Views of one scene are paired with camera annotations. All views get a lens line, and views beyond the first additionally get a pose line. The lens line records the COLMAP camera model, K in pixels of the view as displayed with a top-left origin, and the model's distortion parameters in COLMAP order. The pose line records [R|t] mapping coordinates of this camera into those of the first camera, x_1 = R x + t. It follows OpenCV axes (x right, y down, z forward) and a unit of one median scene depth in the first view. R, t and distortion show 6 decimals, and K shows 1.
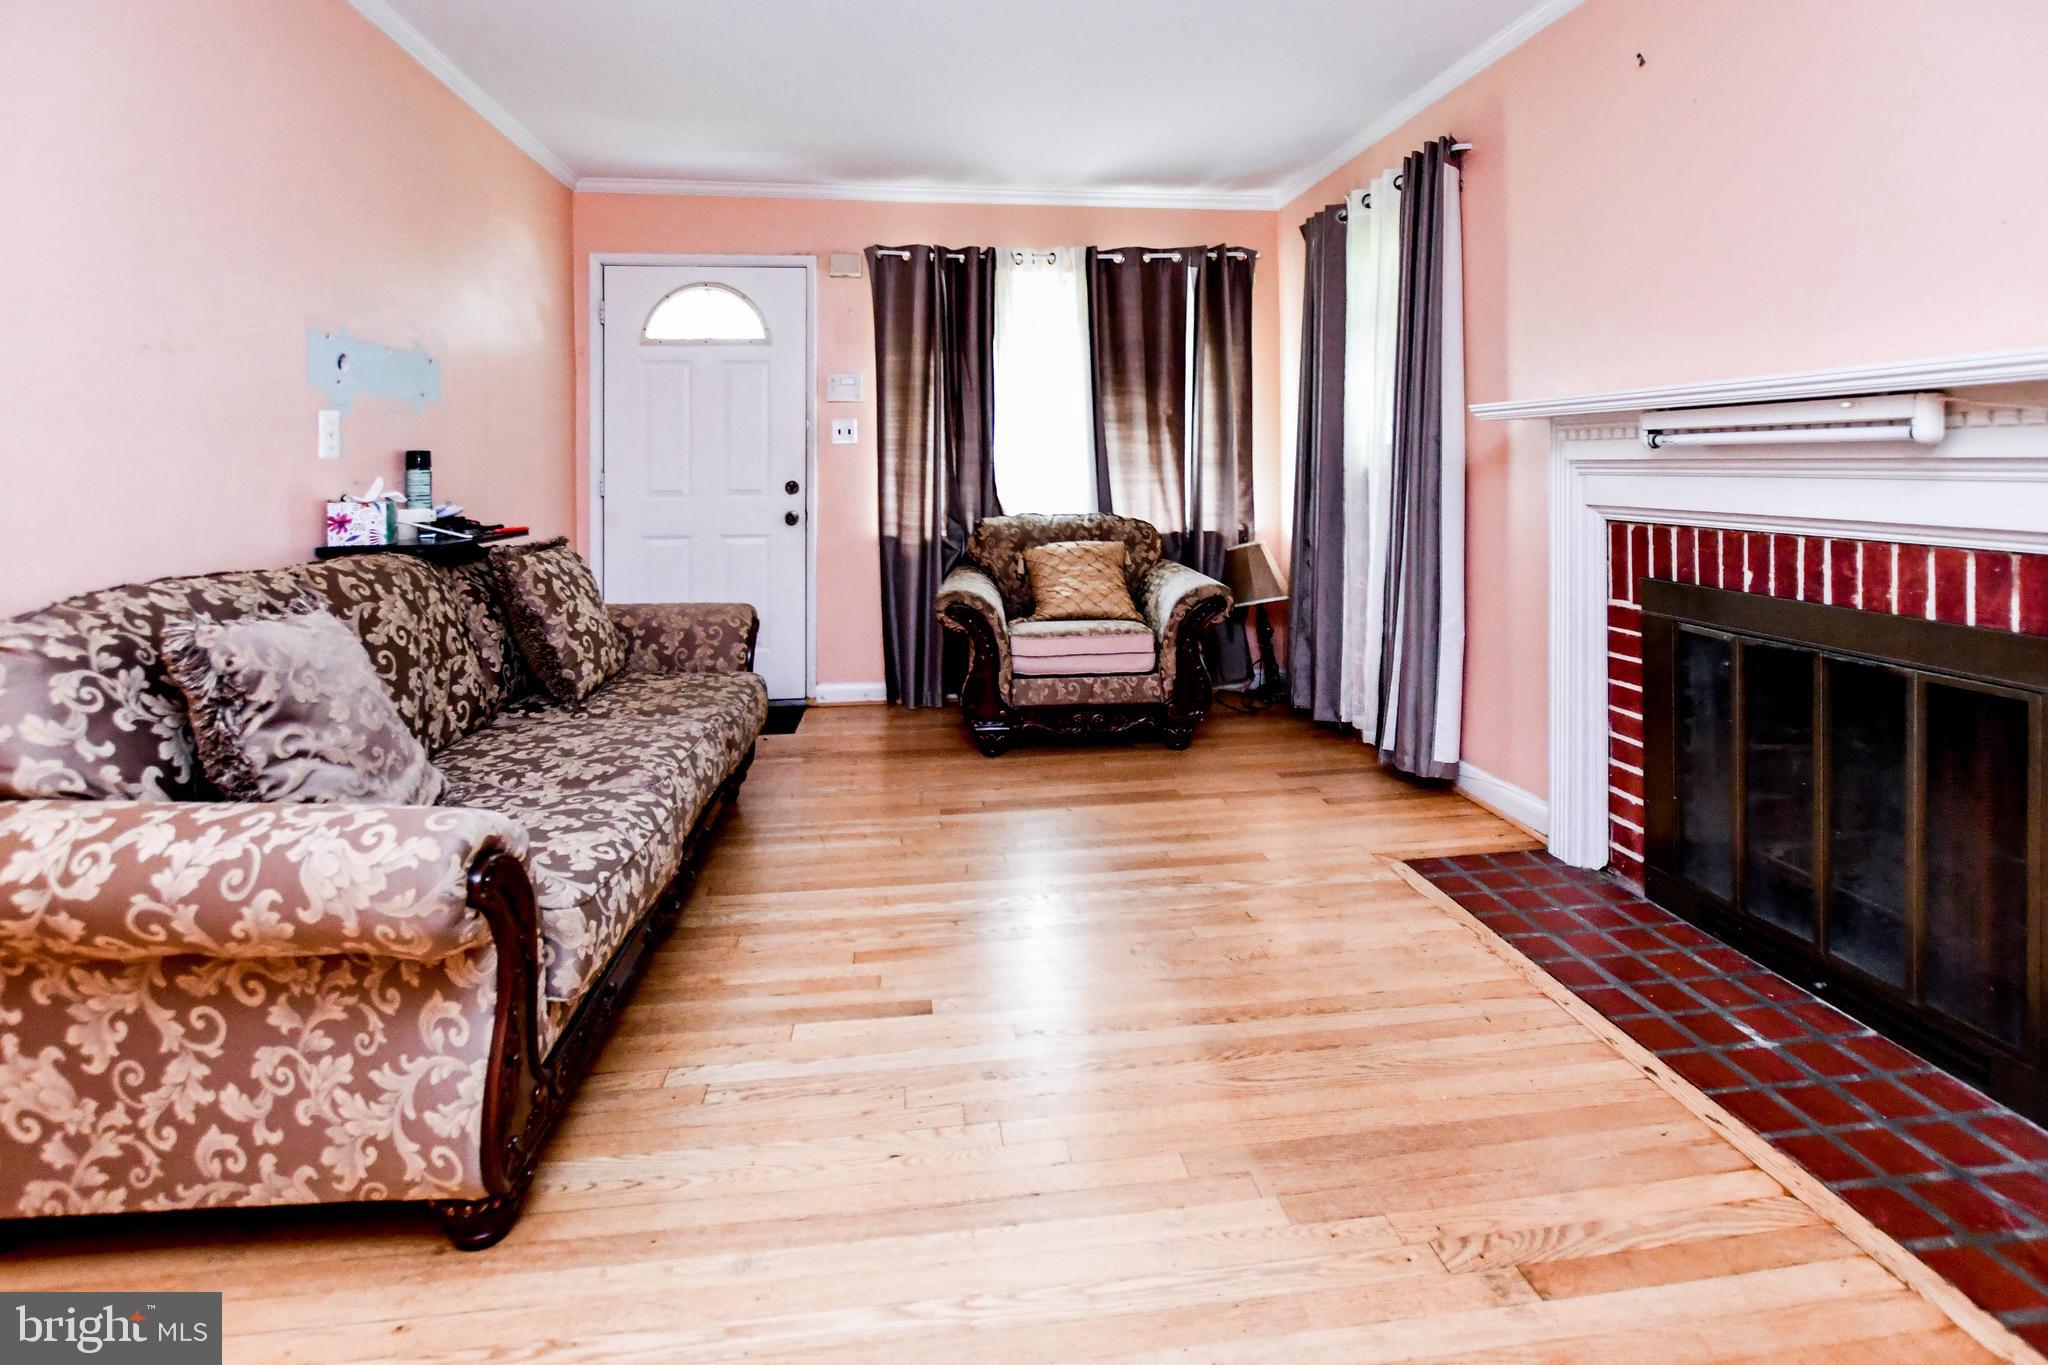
lens RADIAL K [[960.8, 0, 1023.4], [0, 960.8, 505.2], [0, 0, 1]] dist [-0.002454, -0.000439]
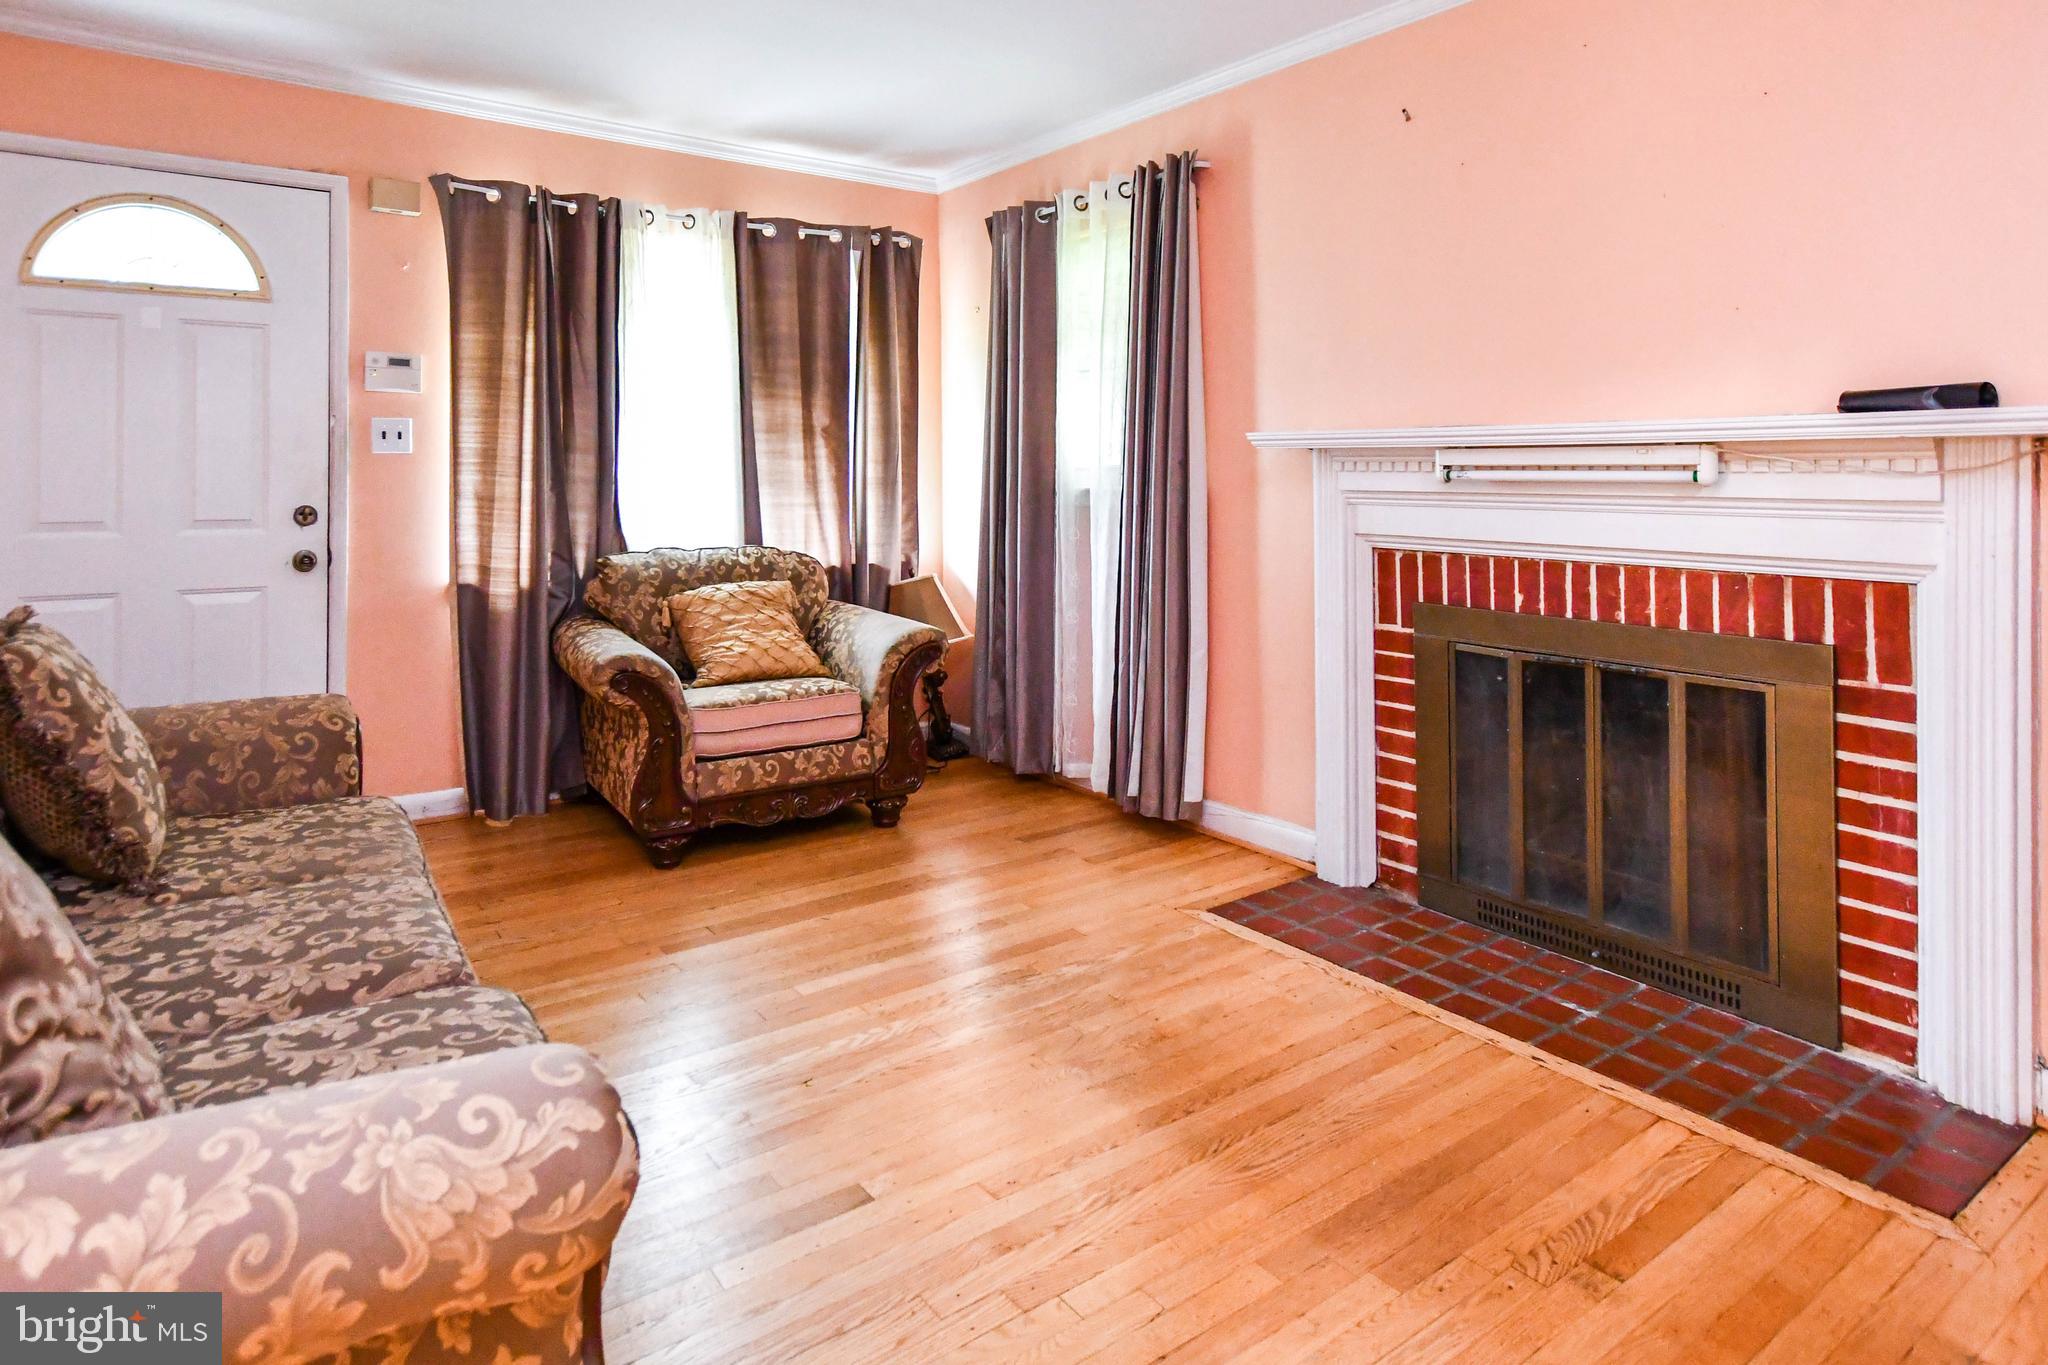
lens RADIAL K [[1161.0, 0, 1020.8], [0, 1161.0, 508.2], [0, 0, 1]] dist [0.013343, -0.001906]
pose [[0.878058, -0.002732, 0.478547, -0.271522], [0.009336, 0.999891, -0.011422, -0.013939], [-0.478464, 0.014497, 0.877988, 0.060187]]
